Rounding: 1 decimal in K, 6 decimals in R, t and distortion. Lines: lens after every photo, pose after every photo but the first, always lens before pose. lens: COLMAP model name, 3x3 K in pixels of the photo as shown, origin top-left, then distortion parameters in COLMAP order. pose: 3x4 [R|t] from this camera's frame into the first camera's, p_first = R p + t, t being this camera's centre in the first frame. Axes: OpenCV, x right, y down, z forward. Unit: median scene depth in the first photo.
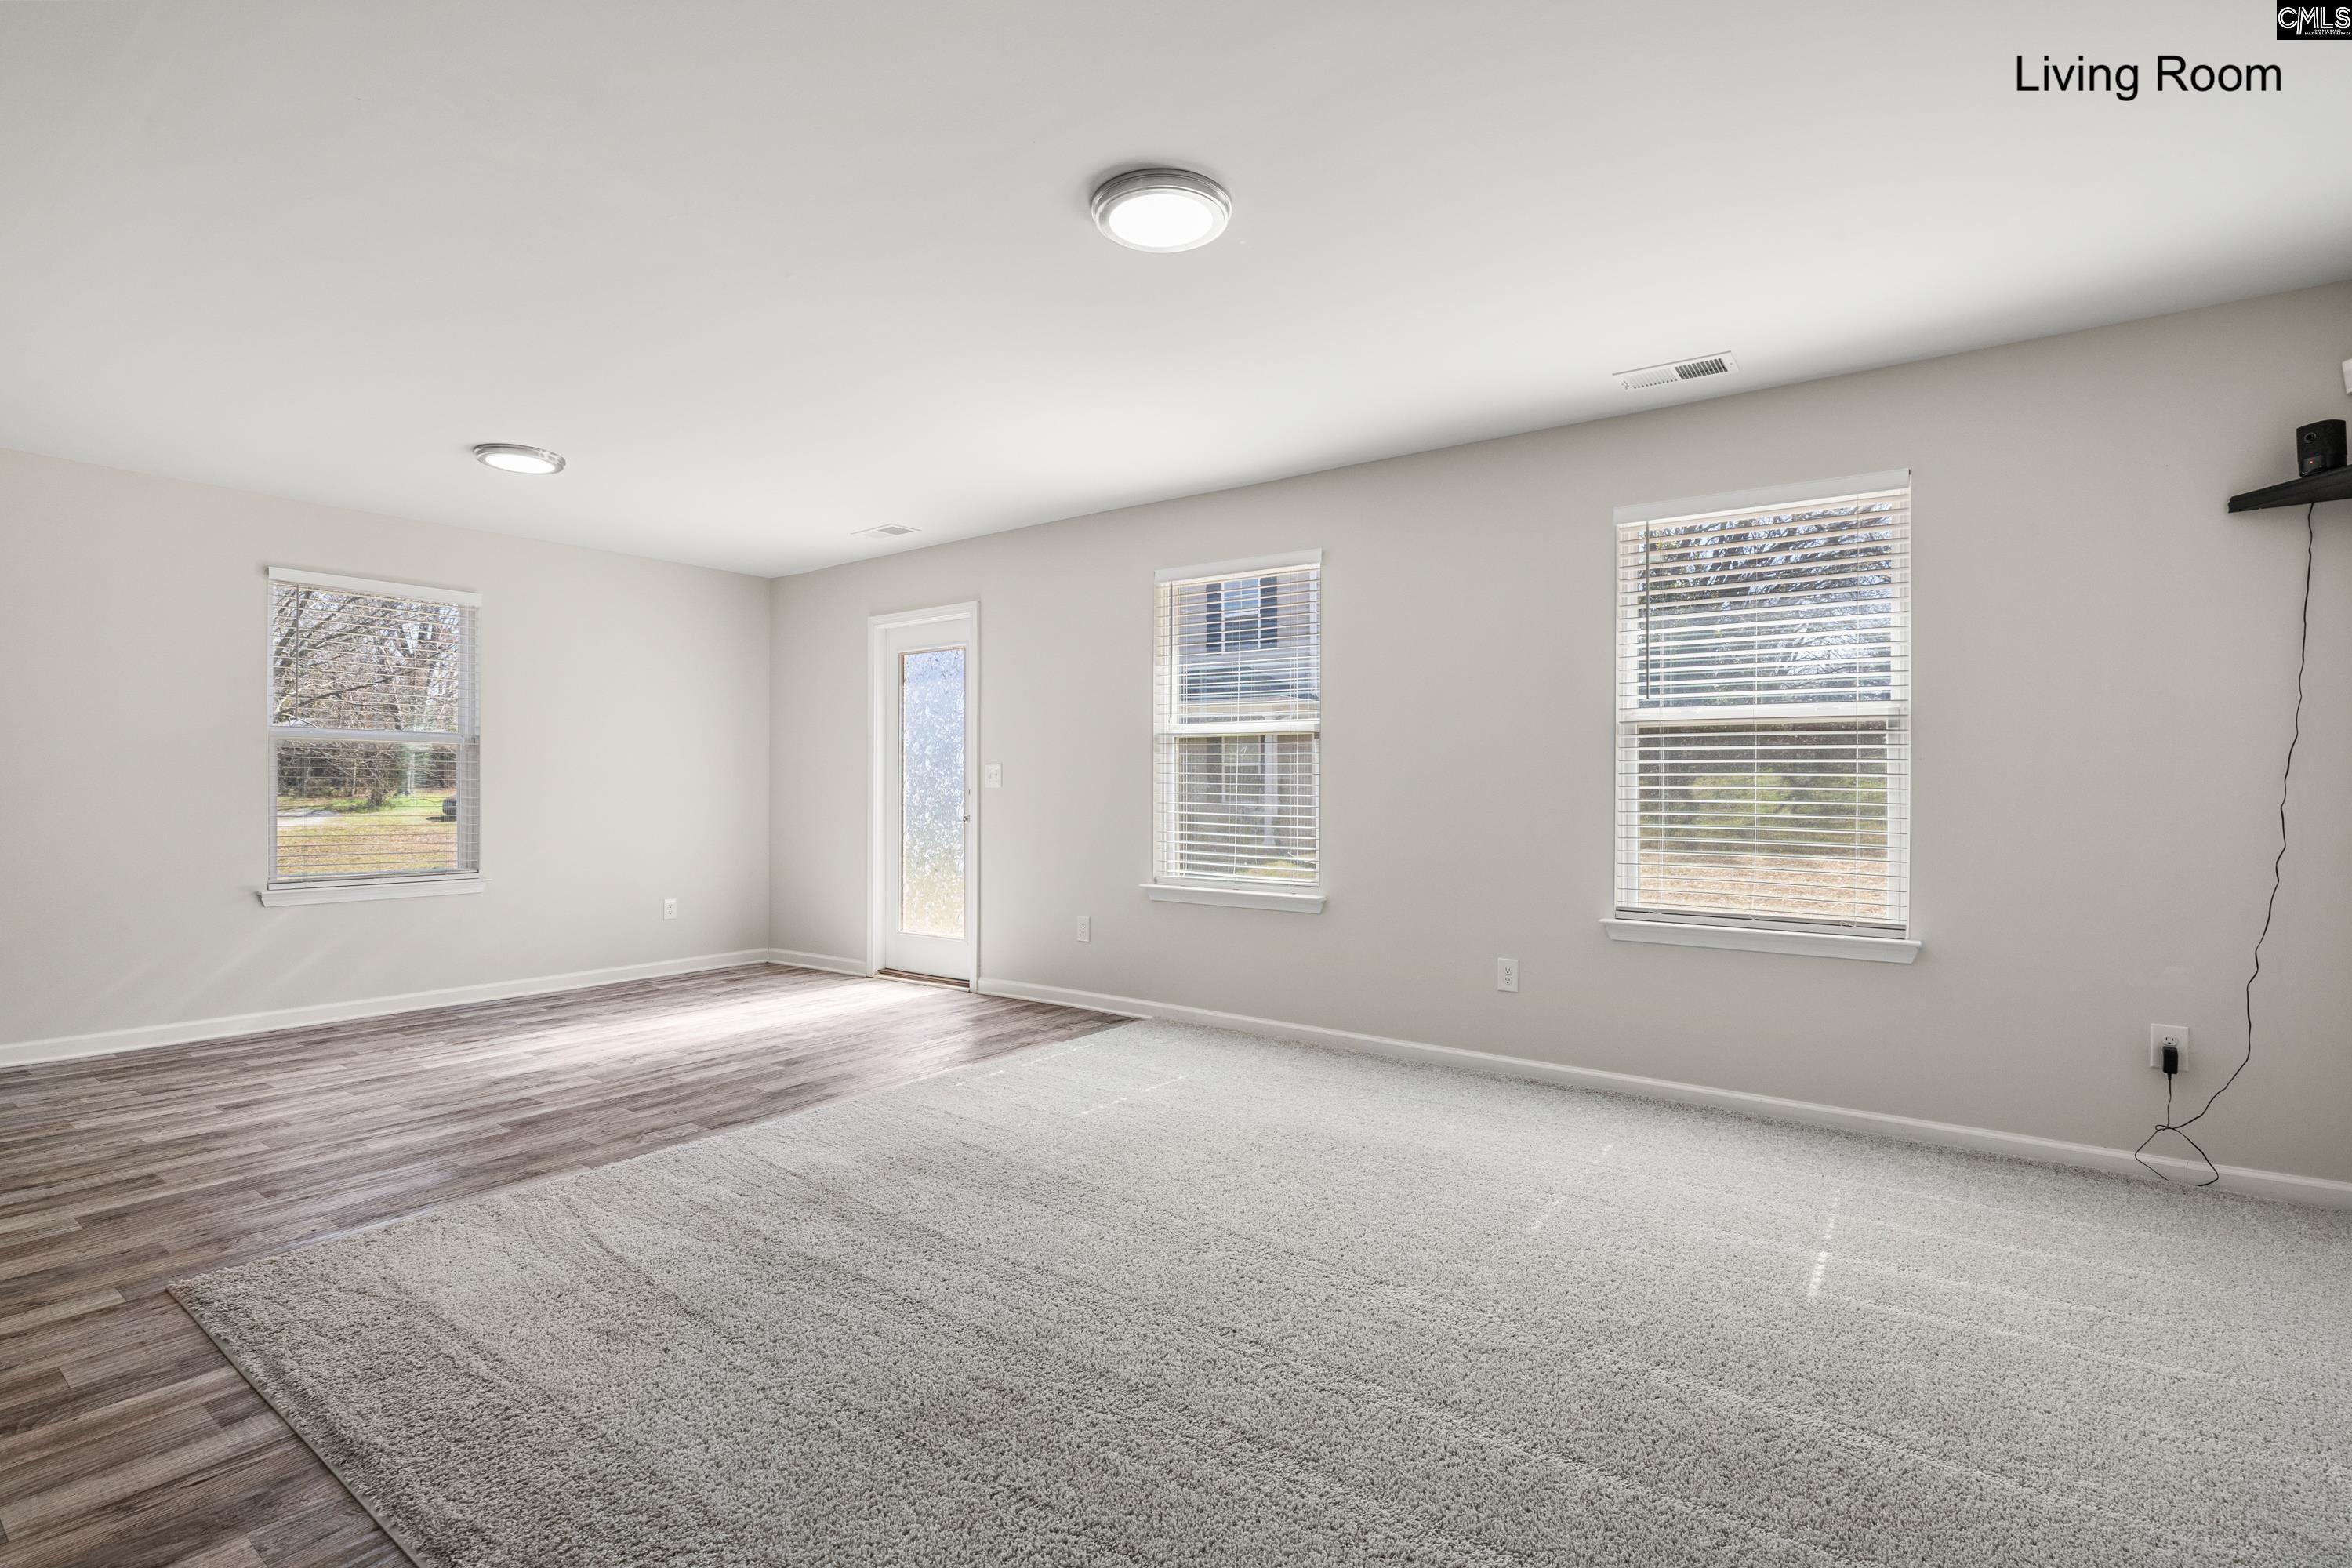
lens RADIAL K [[1129.5, 0, 1171.4], [0, 1129.5, 781.8], [0, 0, 1]] dist [-0.000384, 0.000068]
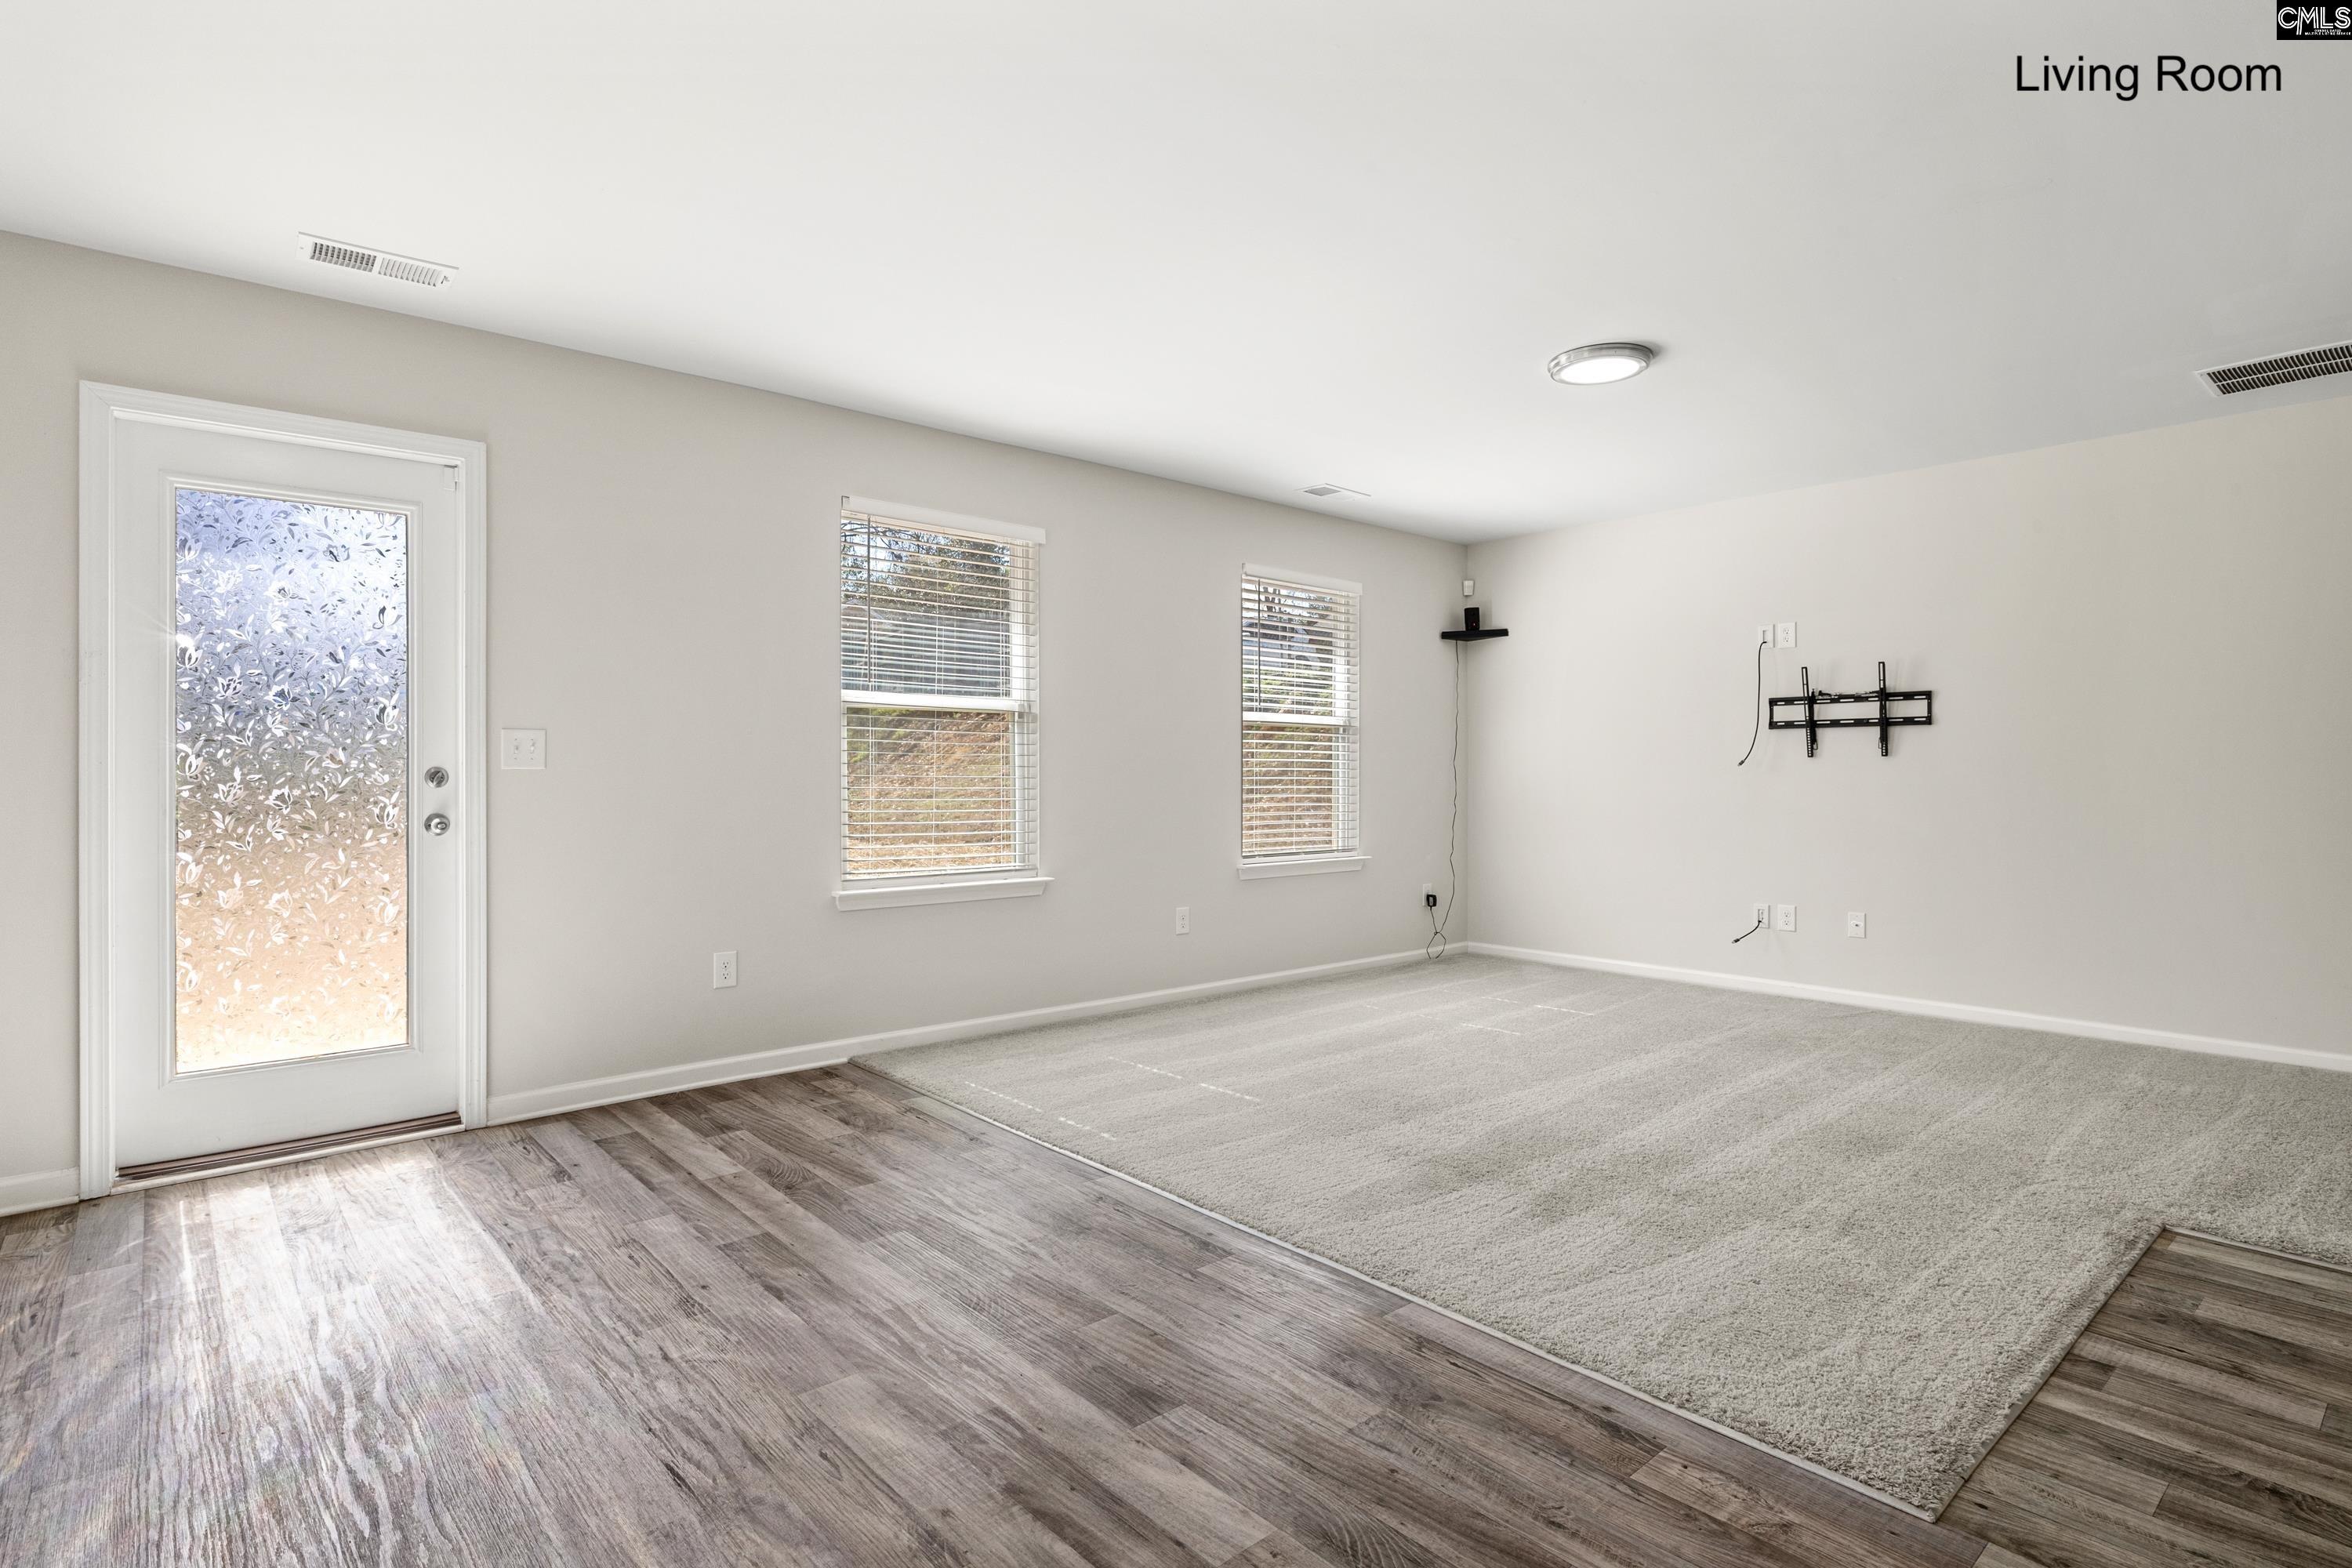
lens RADIAL K [[1175.6, 0, 1171.0], [0, 1175.6, 772.0], [0, 0, 1]] dist [-0.008556, 0.001048]
pose [[0.199465, -0.003654, 0.979898, -1.109784], [-0.003409, 0.999984, 0.004422, 0.004090], [-0.979899, -0.004222, 0.199450, 0.876581]]
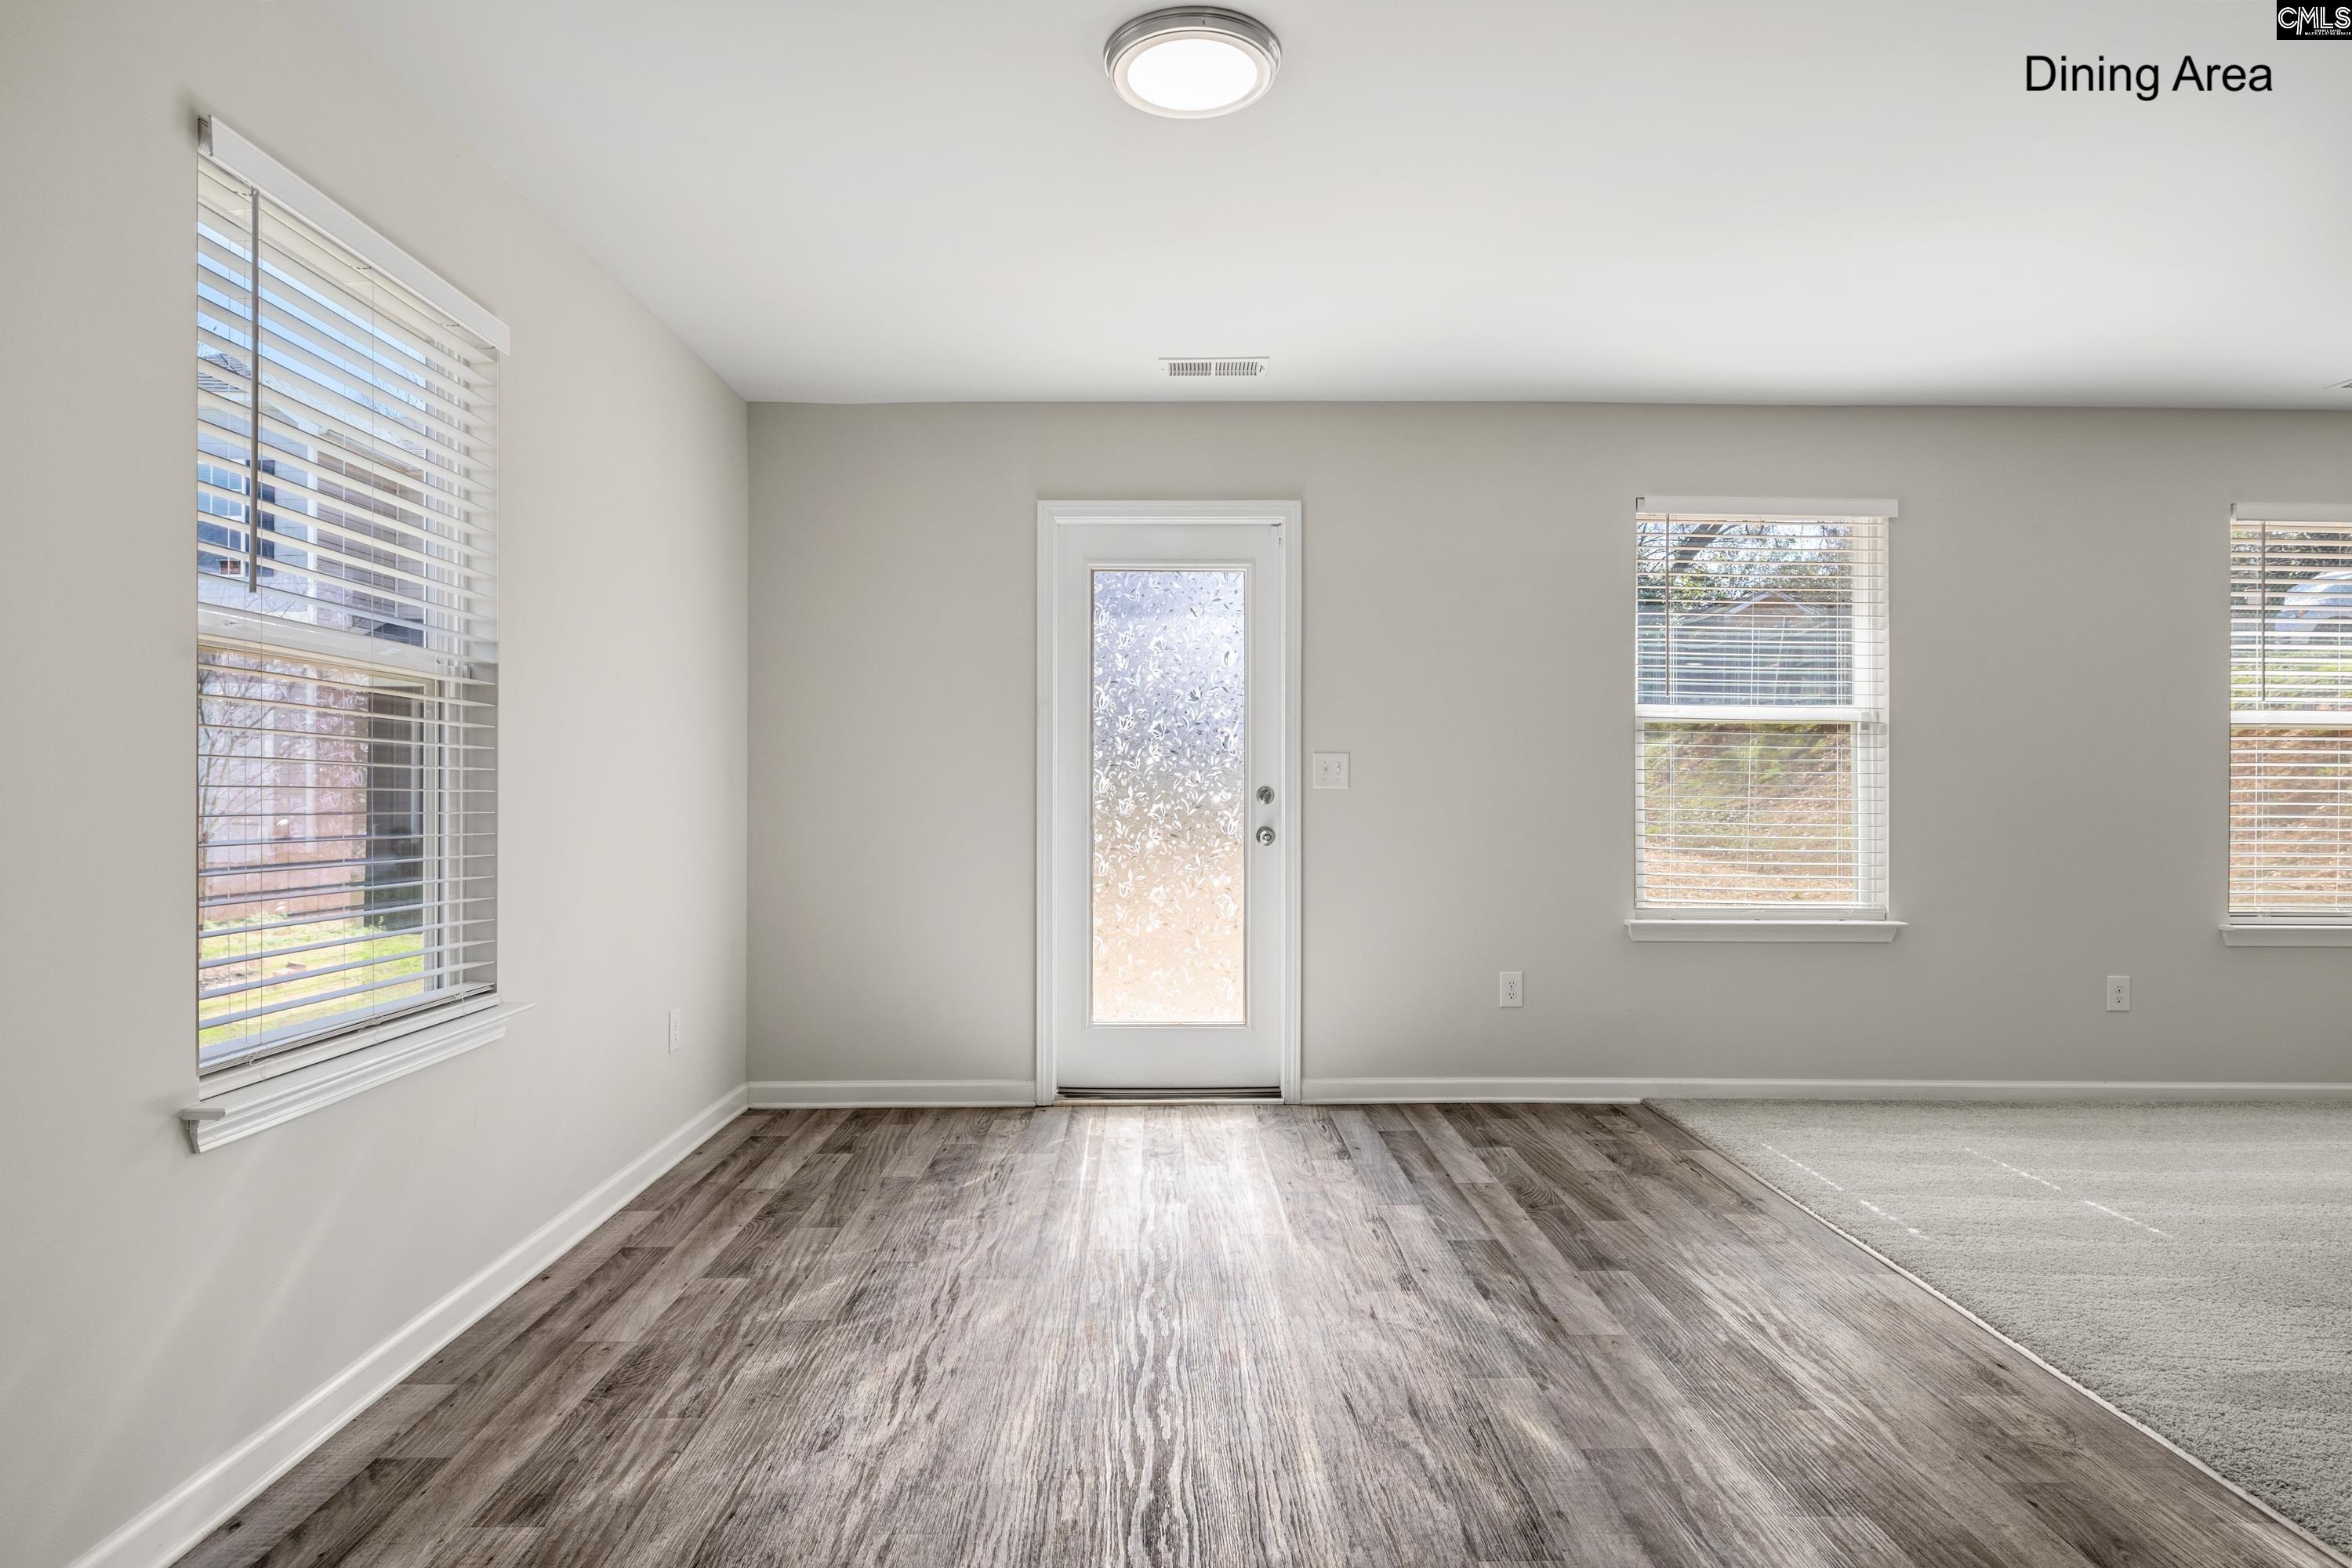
lens RADIAL K [[1338.2, 0, 1172.4], [0, 1338.2, 796.7], [0, 0, 1]] dist [-0.004327, -0.001756]
pose [[0.792302, -0.003863, 0.610117, -1.134092], [-0.004732, 0.999911, 0.012475, 0.000564], [-0.610111, -0.012771, 0.792213, 0.705112]]
